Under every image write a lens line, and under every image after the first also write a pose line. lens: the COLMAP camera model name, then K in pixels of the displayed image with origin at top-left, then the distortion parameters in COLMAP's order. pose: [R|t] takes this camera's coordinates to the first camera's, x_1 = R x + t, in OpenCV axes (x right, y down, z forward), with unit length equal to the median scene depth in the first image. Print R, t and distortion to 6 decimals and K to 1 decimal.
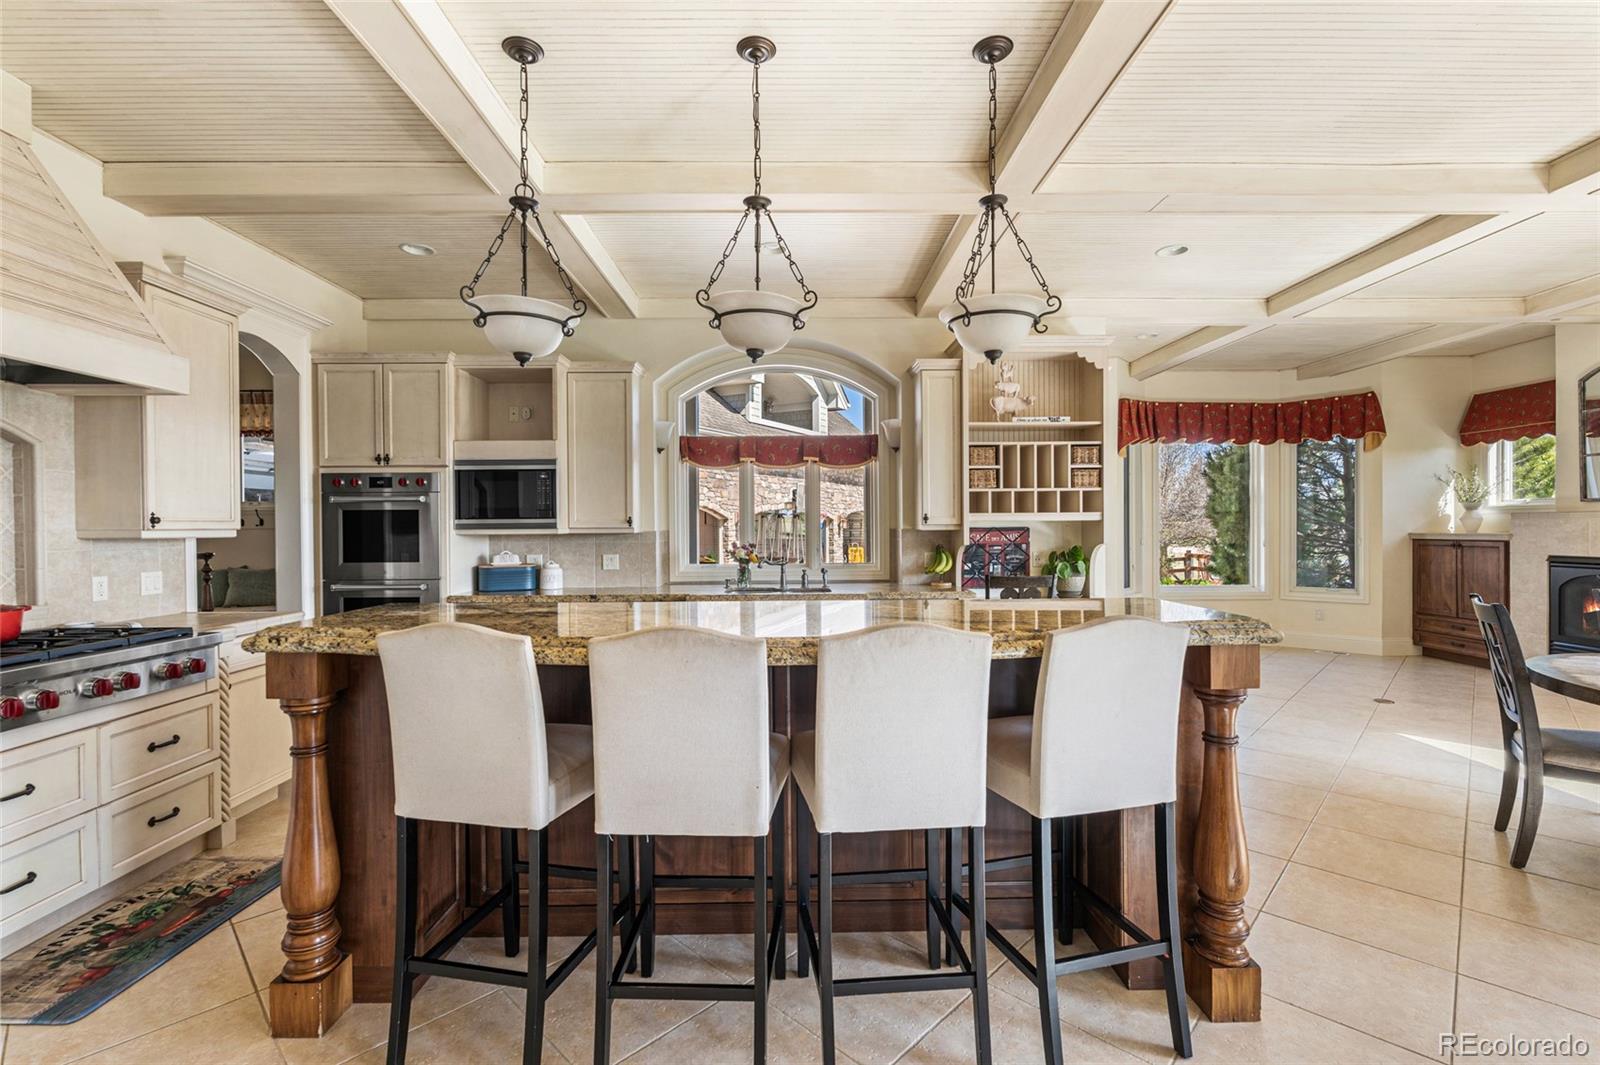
lens RADIAL K [[705.7, 0, 807.3], [0, 705.7, 528.3], [0, 0, 1]] dist [0.003670, 0.000968]
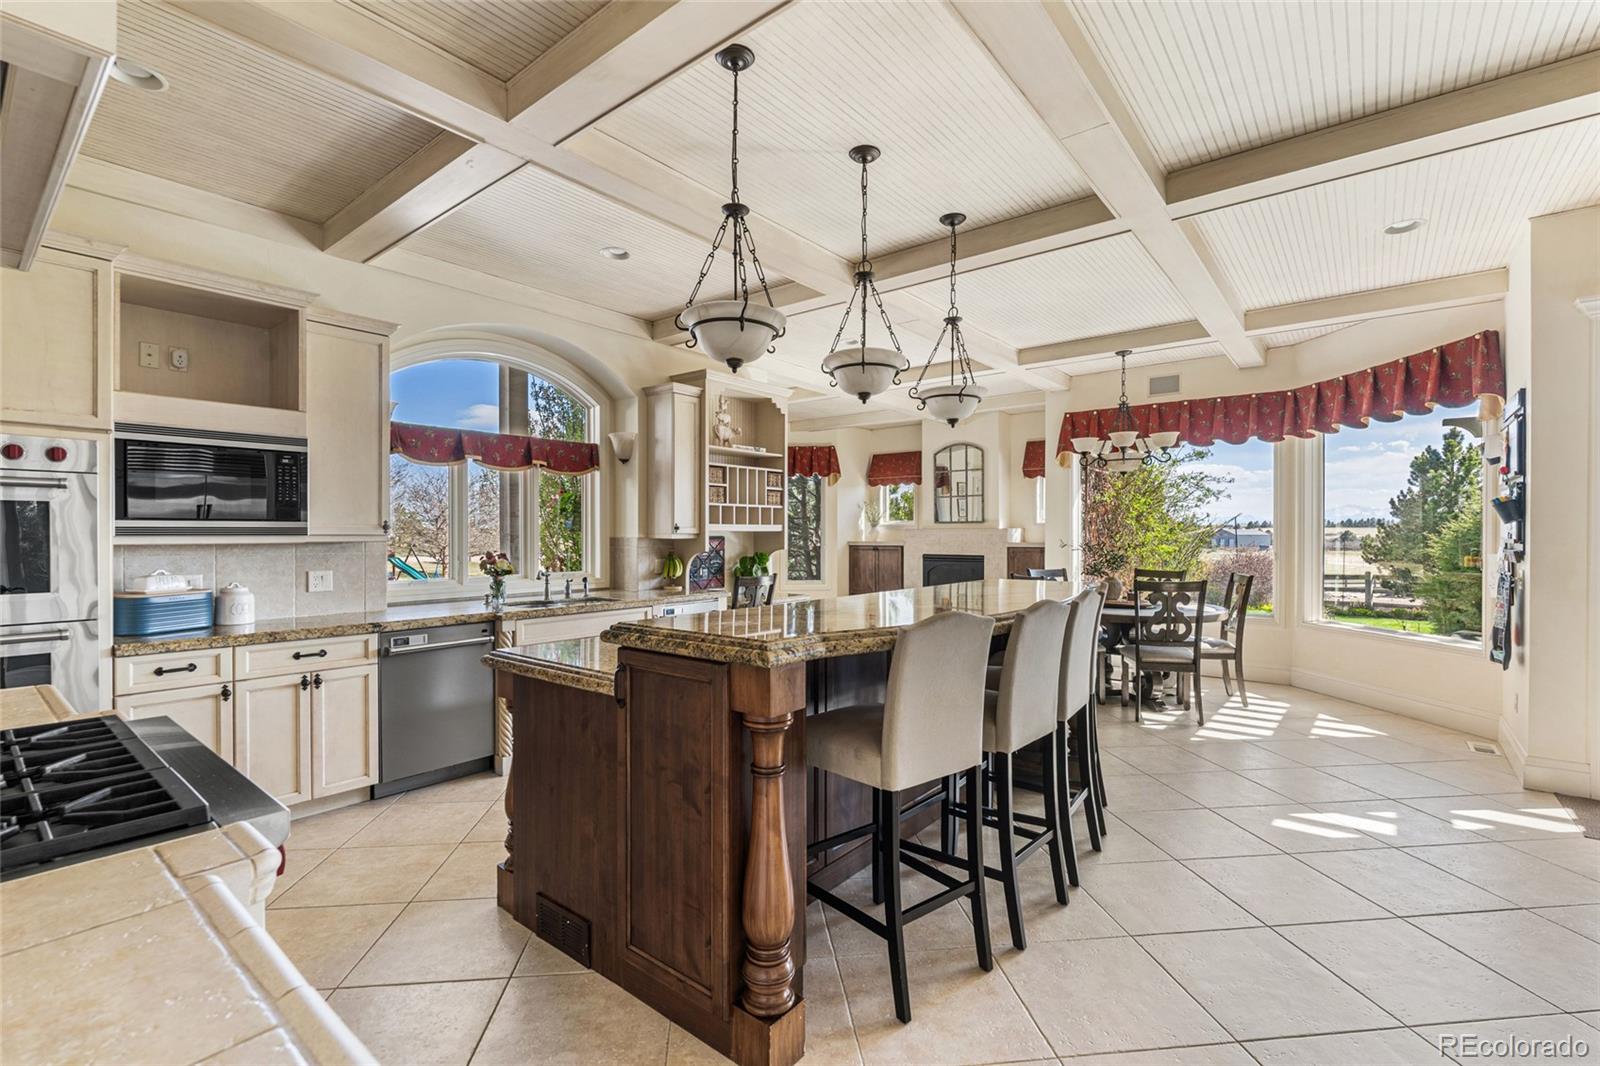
lens RADIAL K [[705.7, 0, 803.0], [0, 705.7, 530.1], [0, 0, 1]] dist [0.003670, 0.000968]
pose [[0.644586, 0.011248, 0.764449, -0.522112], [-0.002212, 0.999915, -0.012848, 0.002979], [-0.764529, 0.006591, 0.644556, 0.135027]]
